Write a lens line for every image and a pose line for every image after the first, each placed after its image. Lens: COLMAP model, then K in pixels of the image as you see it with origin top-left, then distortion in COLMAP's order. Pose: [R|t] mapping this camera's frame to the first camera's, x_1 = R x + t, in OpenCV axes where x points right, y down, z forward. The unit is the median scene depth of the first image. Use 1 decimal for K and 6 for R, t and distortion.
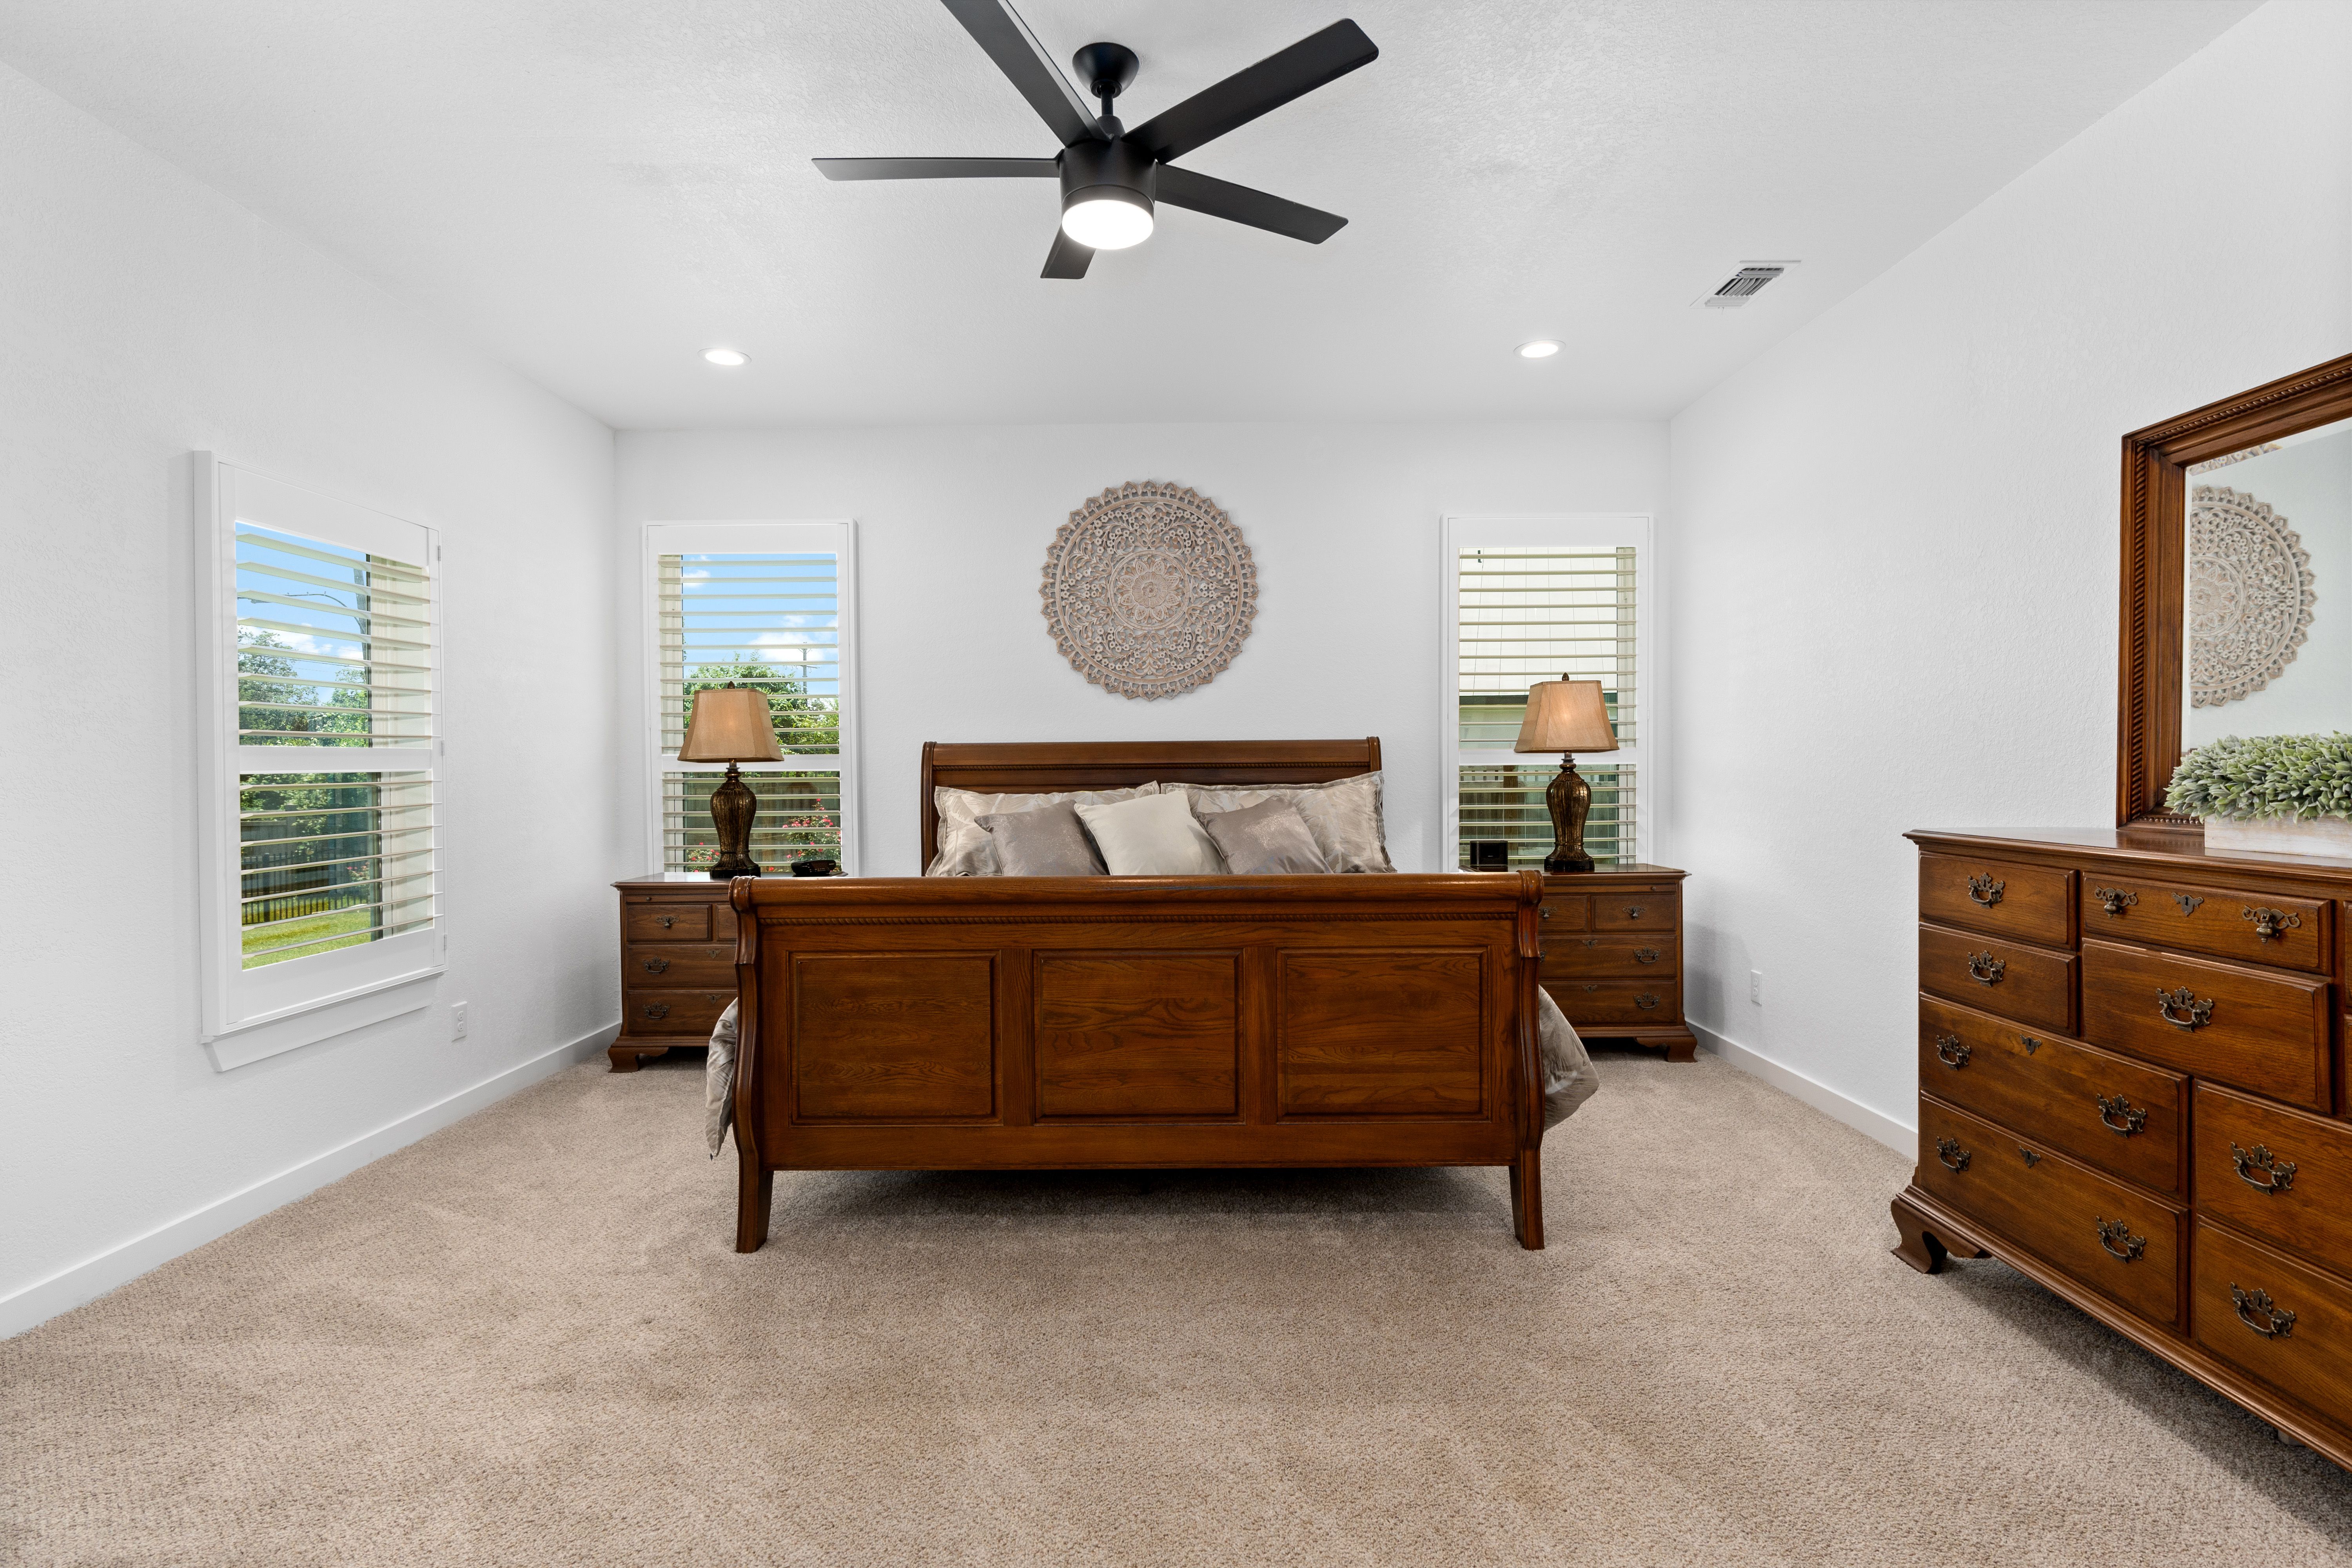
lens RADIAL K [[1126.9, 0, 1176.0], [0, 1126.9, 784.0], [0, 0, 1]] dist [-0.004285, 0.000836]
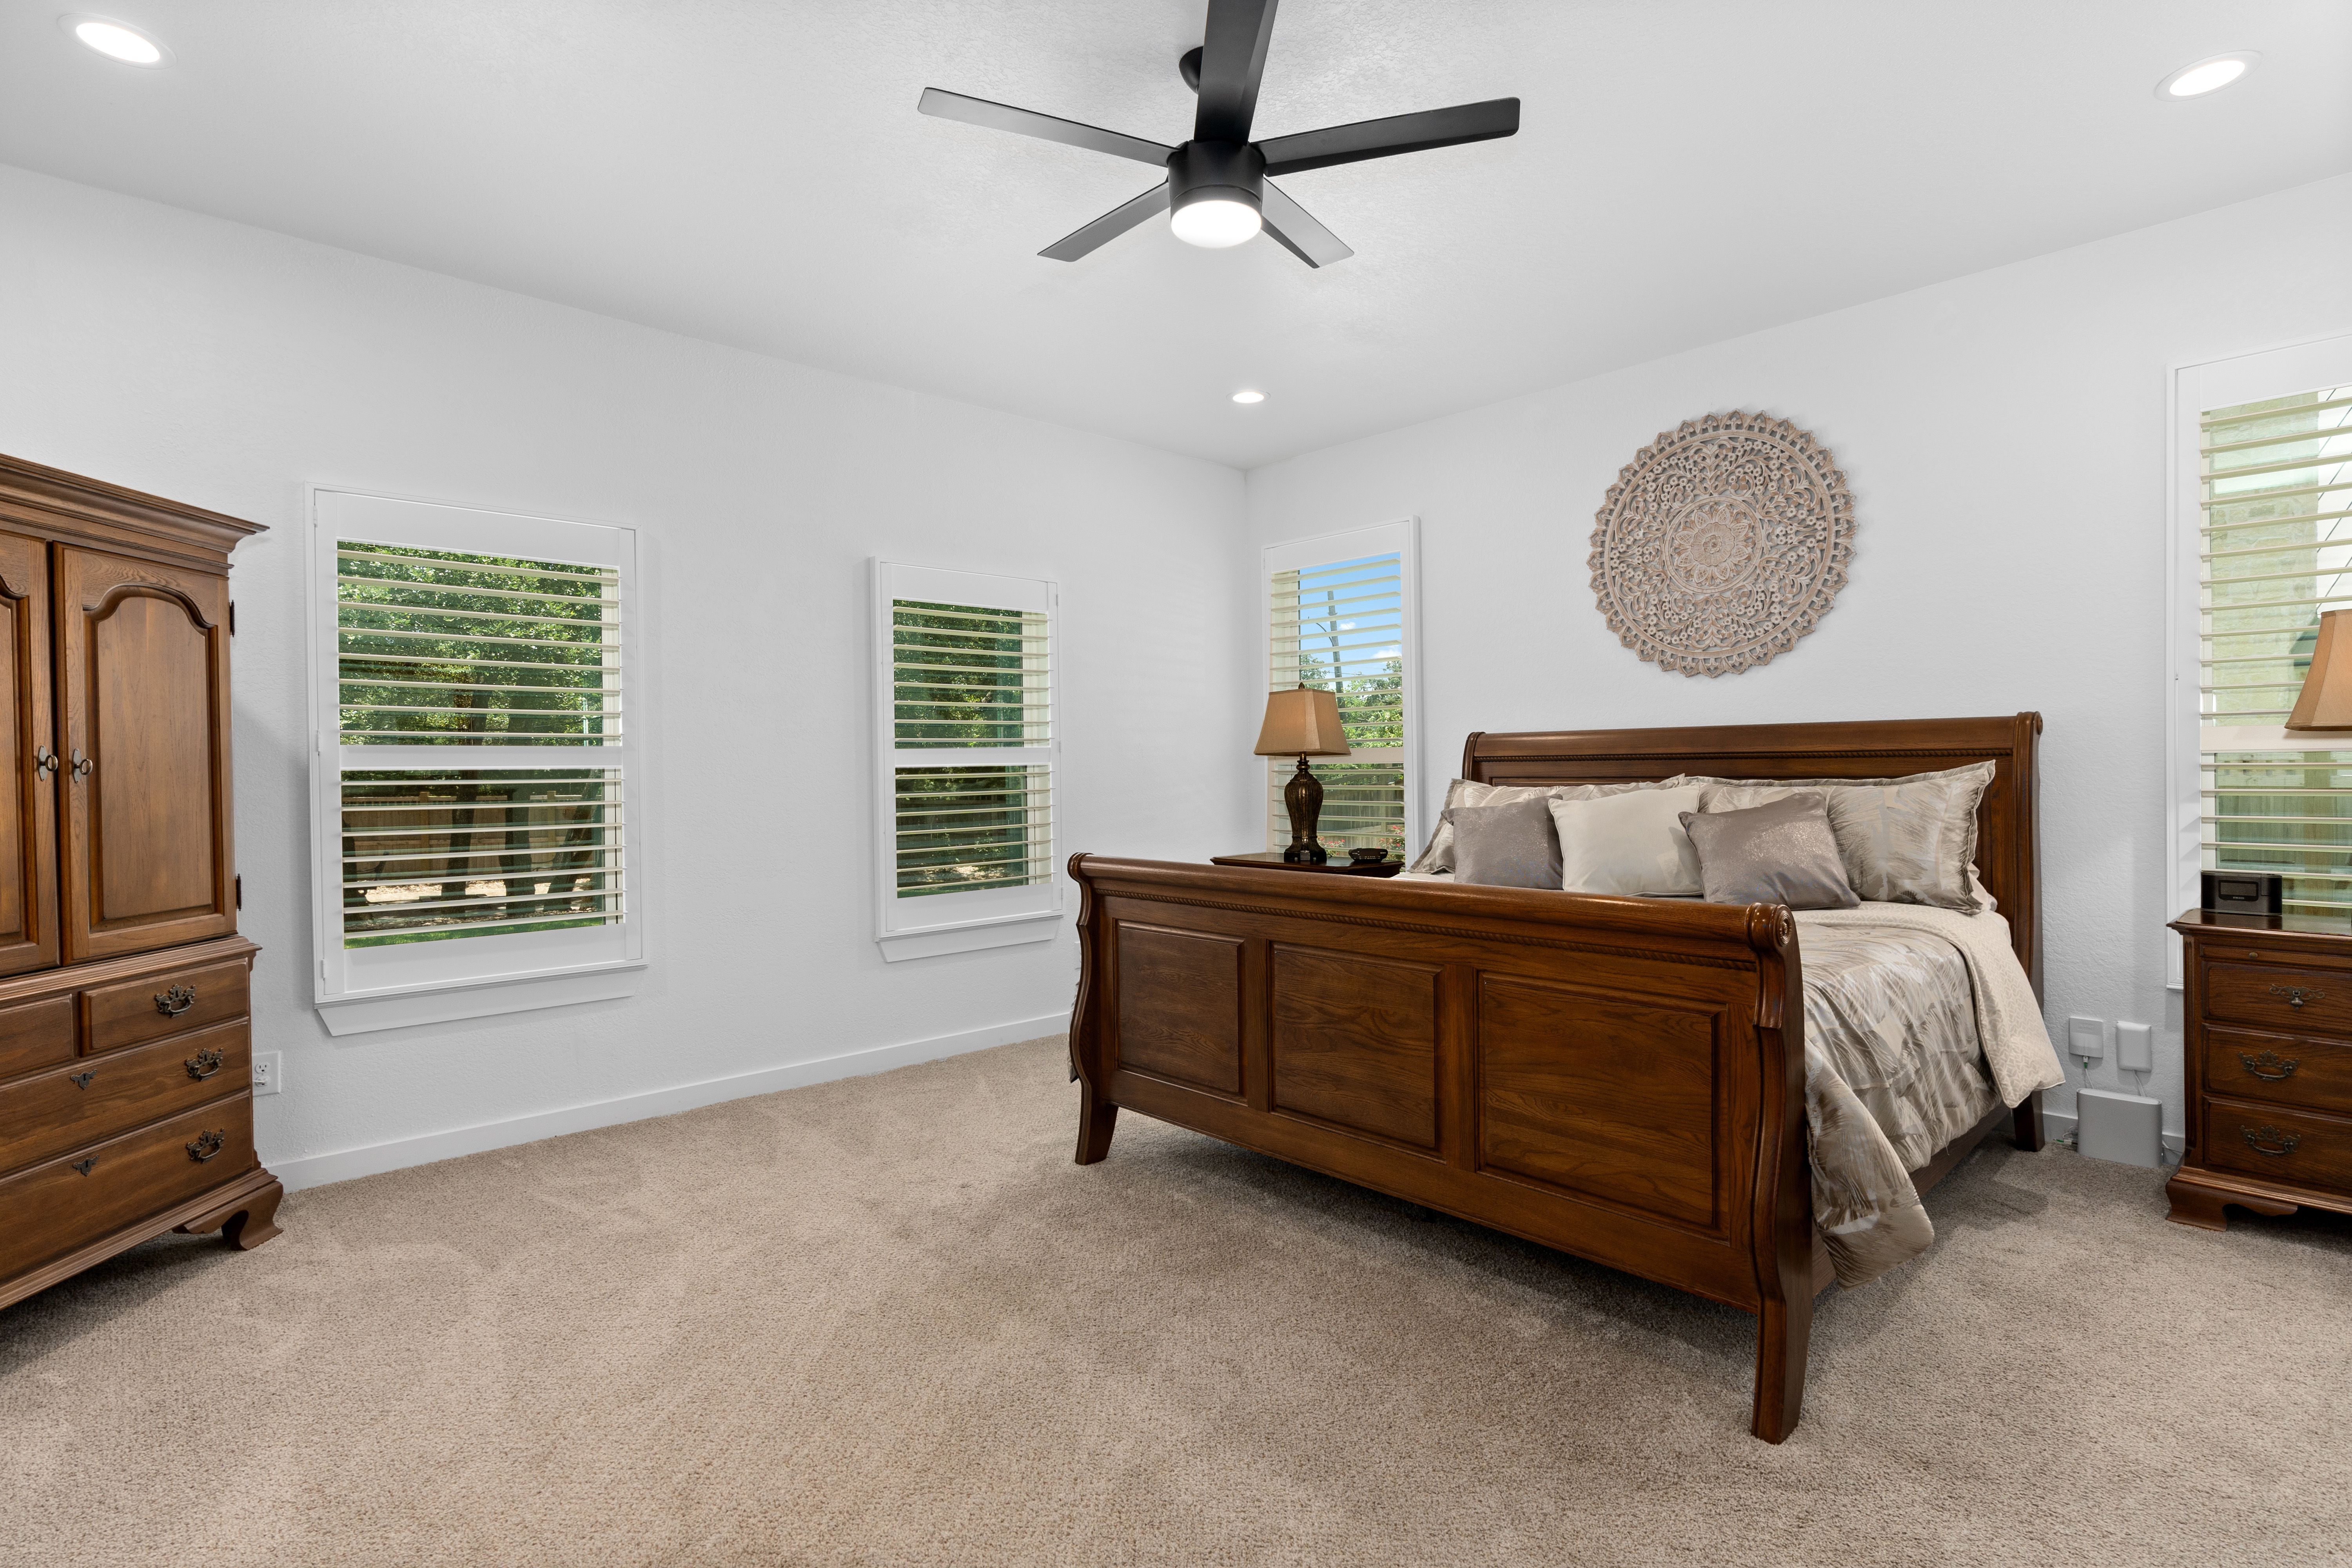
lens RADIAL K [[1141.5, 0, 1176.0], [0, 1141.5, 784.0], [0, 0, 1]] dist [-0.006354, 0.000347]
pose [[0.685122, 0.010913, -0.728346, 0.561178], [-0.004571, 0.999932, 0.010683, -0.004432], [0.728414, -0.003990, 0.685126, 0.232925]]
